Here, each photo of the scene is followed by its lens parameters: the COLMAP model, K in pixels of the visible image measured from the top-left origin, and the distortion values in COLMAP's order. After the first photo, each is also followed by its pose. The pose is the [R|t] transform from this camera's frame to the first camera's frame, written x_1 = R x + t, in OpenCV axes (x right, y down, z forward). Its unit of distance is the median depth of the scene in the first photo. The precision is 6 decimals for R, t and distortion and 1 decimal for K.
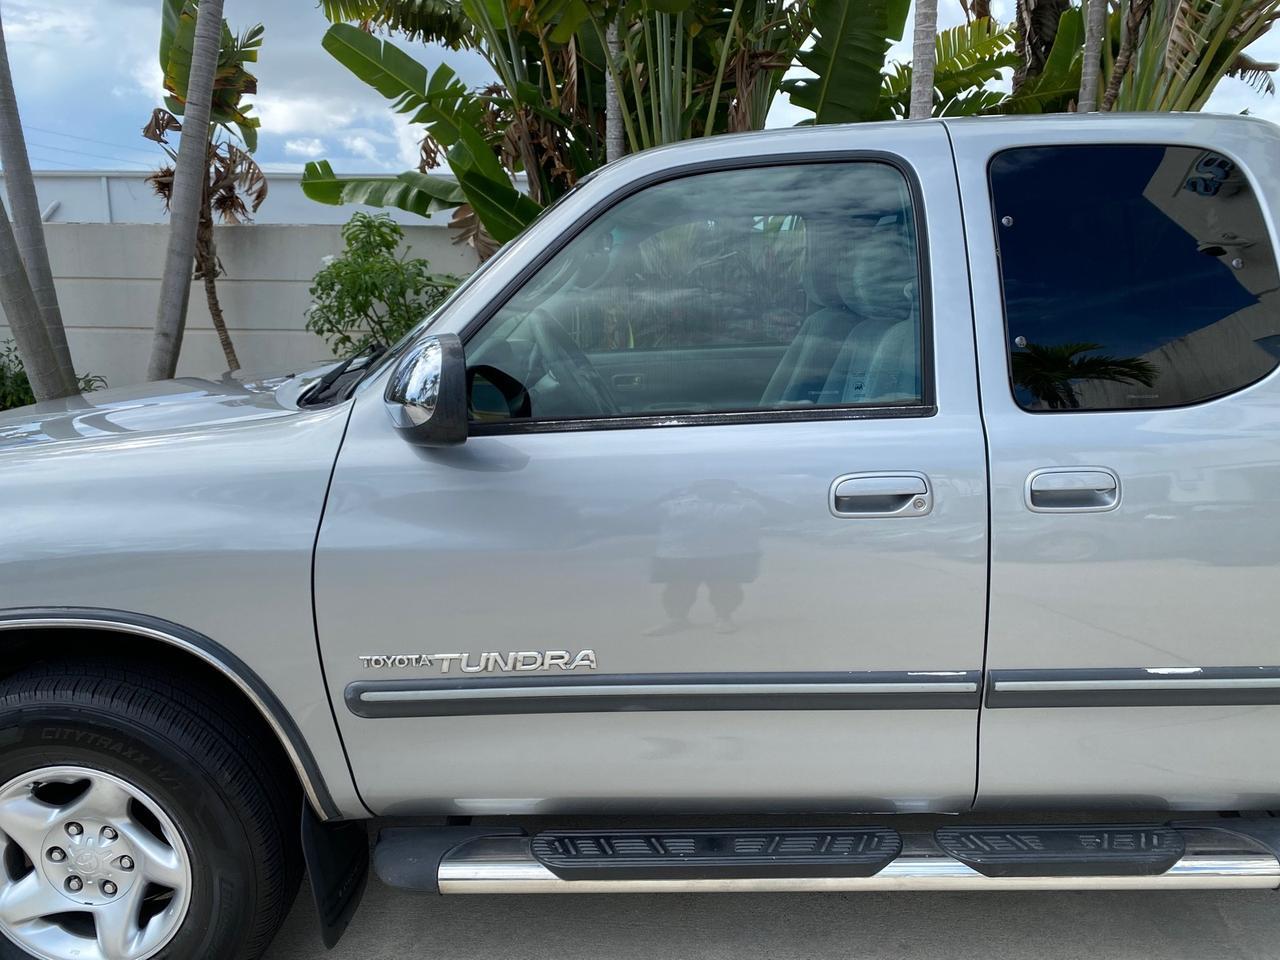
lens RADIAL K [[983.0, 0, 635.1], [0, 983.0, 463.7], [0, 0, 1]] dist [0.021823, -0.024272]
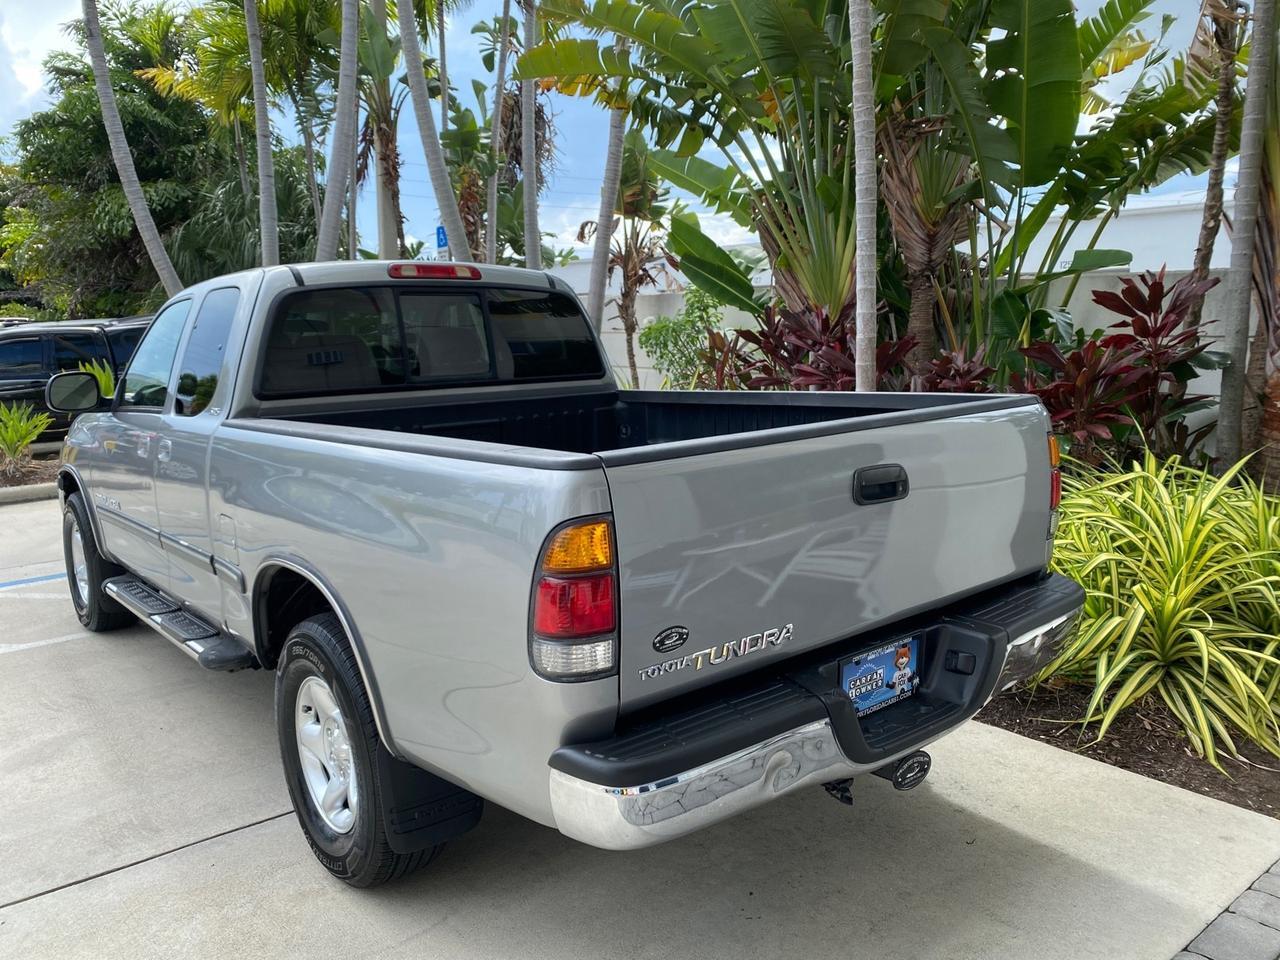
lens RADIAL K [[983.0, 0, 642.3], [0, 983.0, 482.5], [0, 0, 1]] dist [0.021823, -0.024272]
pose [[0.666689, 0.107534, -0.737538, 0.718815], [-0.122416, 0.991898, 0.033963, -0.026568], [0.735215, 0.067643, 0.674451, 0.081727]]
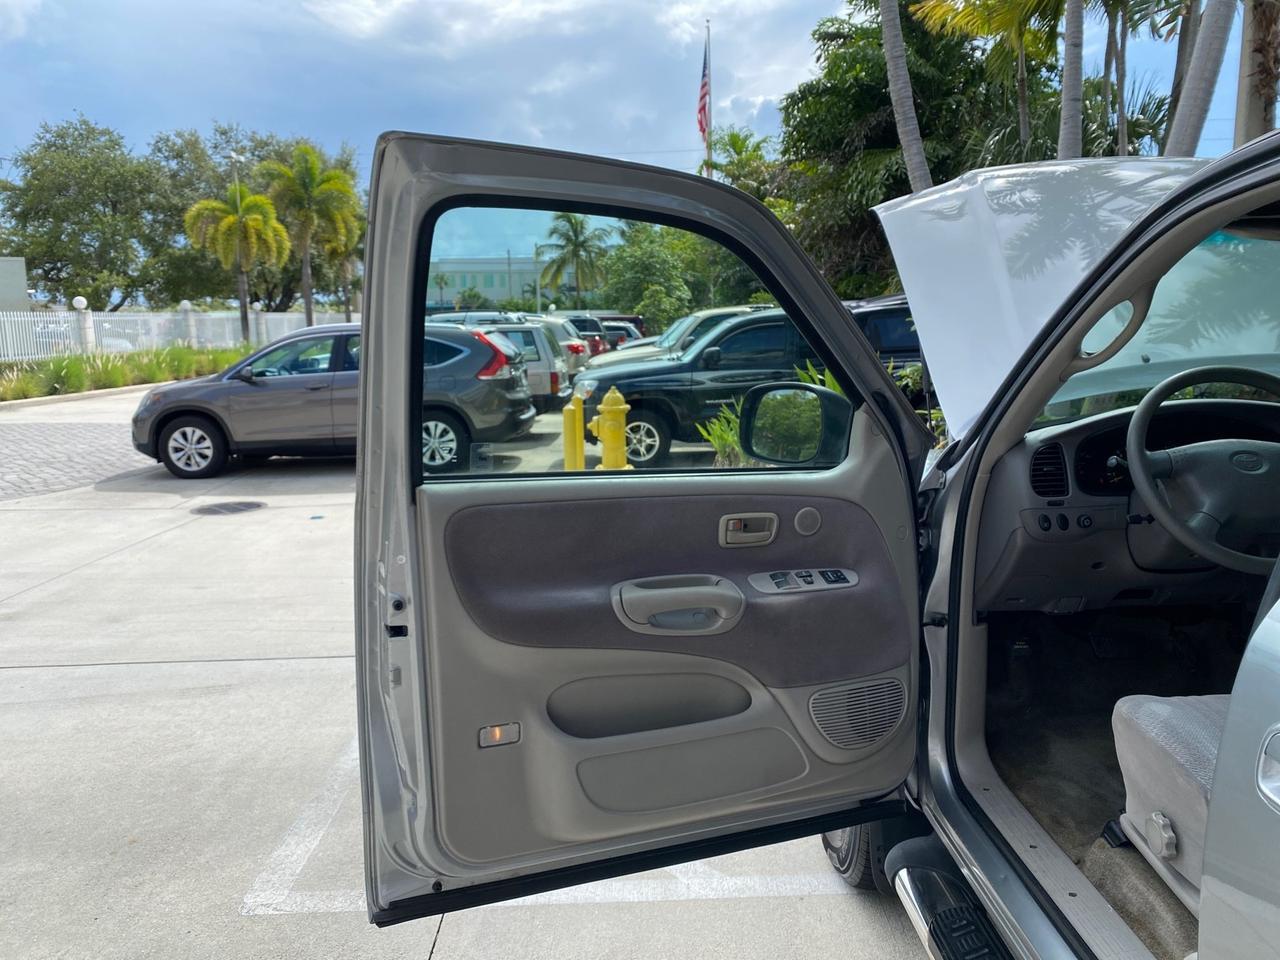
lens RADIAL K [[983.0, 0, 638.9], [0, 983.0, 480.8], [0, 0, 1]] dist [0.021823, -0.024272]
pose [[0.049055, 0.154933, -0.986706, 0.227856], [-0.159839, 0.976381, 0.145365, -0.035760], [0.985923, 0.150584, 0.072661, 0.161064]]
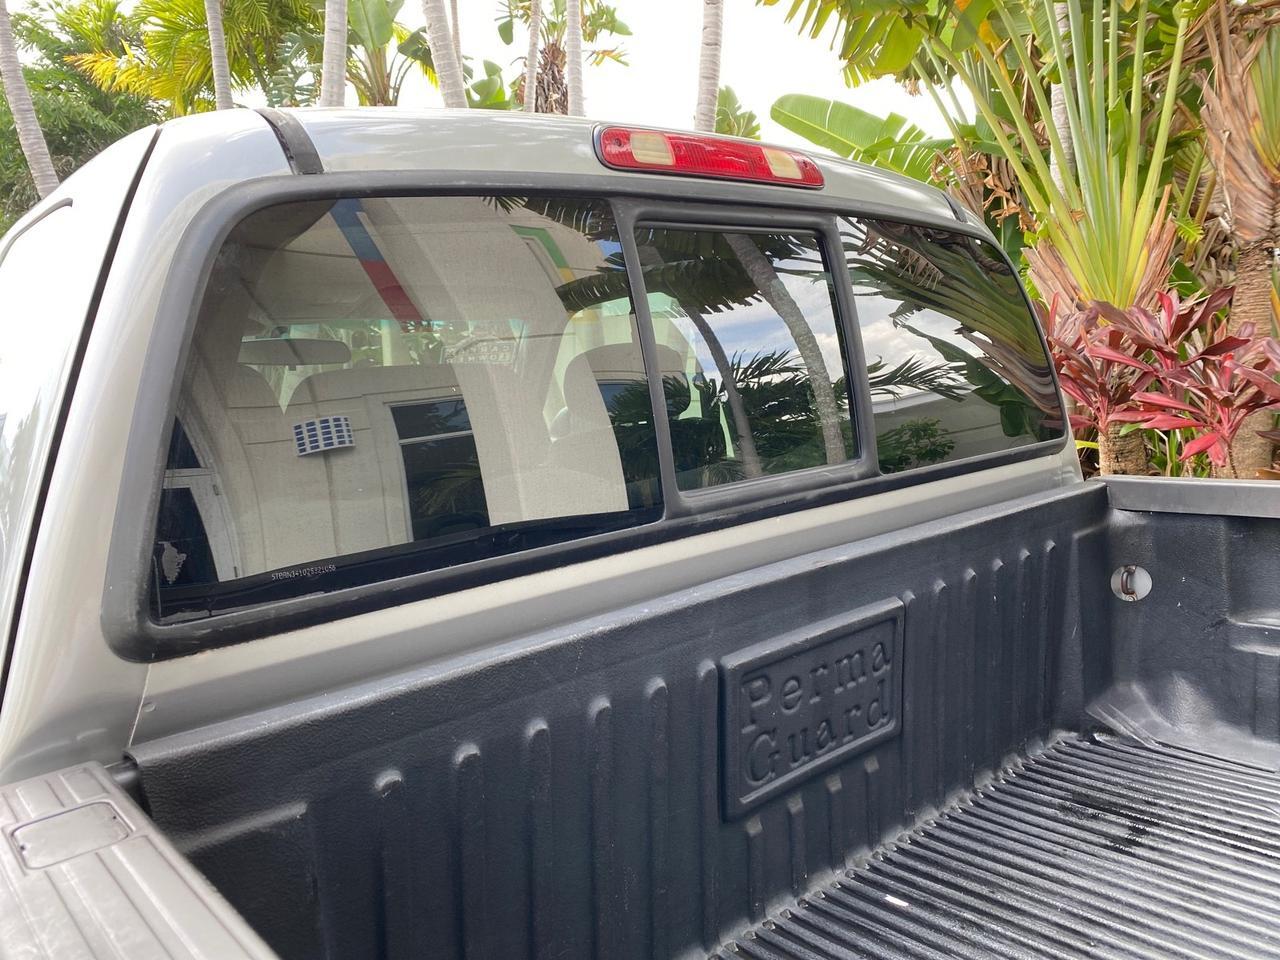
lens RADIAL K [[983.0, 0, 650.8], [0, 983.0, 480.1], [0, 0, 1]] dist [0.021823, -0.024272]
pose [[0.688013, 0.060723, -0.723154, 0.327331], [-0.086898, 0.996217, 0.000977, -0.053561], [0.720477, 0.062168, 0.690686, 0.240111]]
